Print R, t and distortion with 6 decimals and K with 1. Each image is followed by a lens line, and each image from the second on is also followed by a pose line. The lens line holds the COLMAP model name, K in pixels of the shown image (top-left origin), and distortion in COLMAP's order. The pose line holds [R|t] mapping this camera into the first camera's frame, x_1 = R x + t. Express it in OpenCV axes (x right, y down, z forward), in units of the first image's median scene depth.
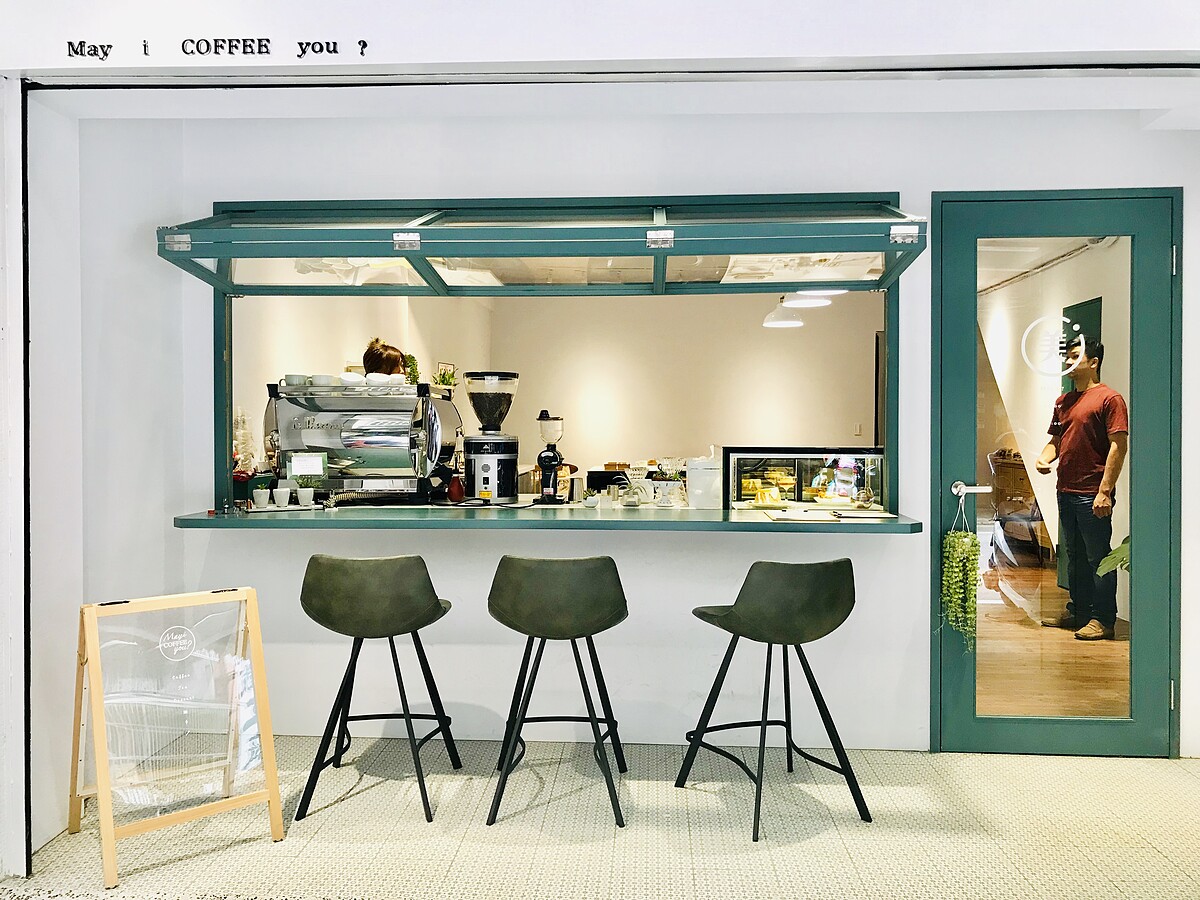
lens RADIAL K [[962.8, 0, 600.0], [0, 962.8, 450.0], [0, 0, 1]] dist [0.002579, 0.019894]
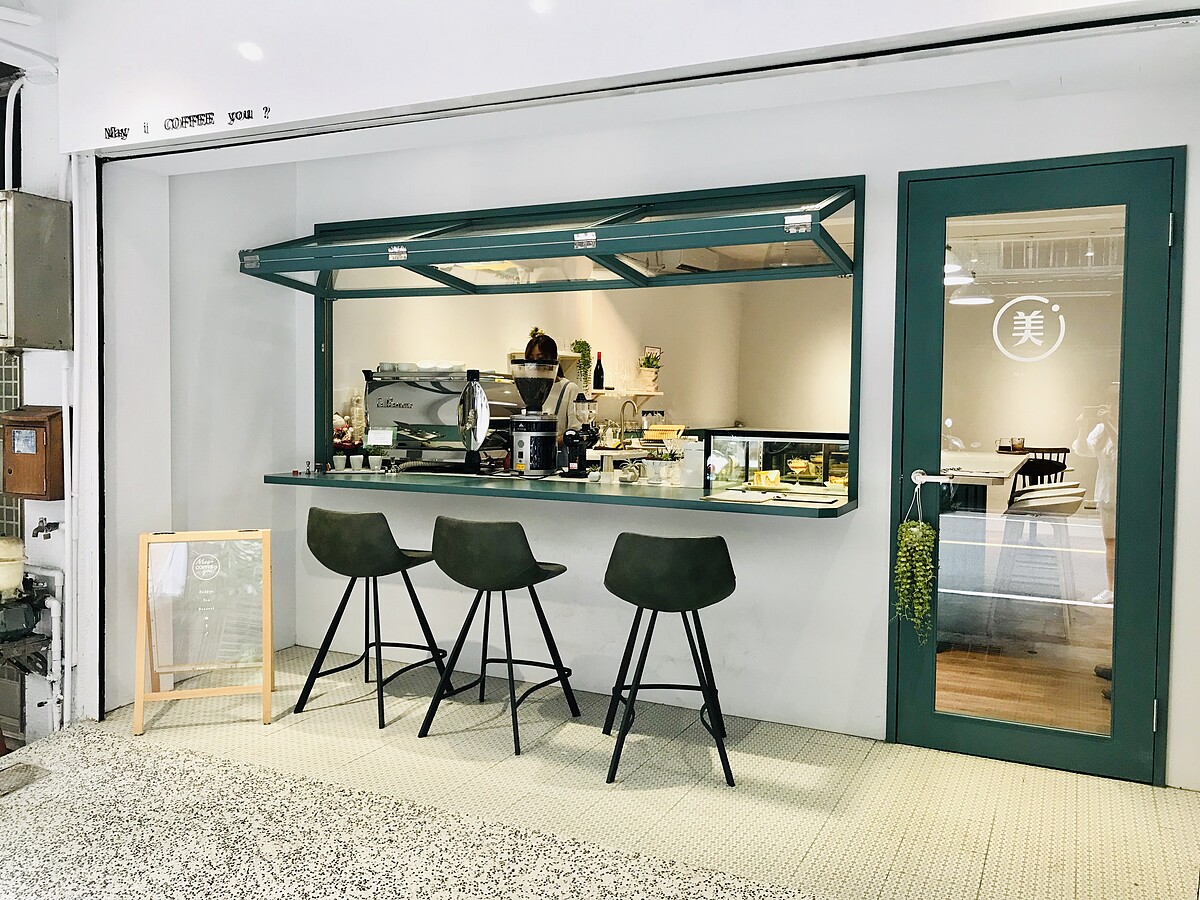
lens RADIAL K [[962.8, 0, 600.0], [0, 962.8, 450.0], [0, 0, 1]] dist [0.002579, 0.019894]
pose [[0.926042, 0.028807, -0.376320, 0.433969], [-0.021597, 0.999494, 0.023365, -0.002952], [0.376802, -0.013510, 0.926195, -0.022629]]
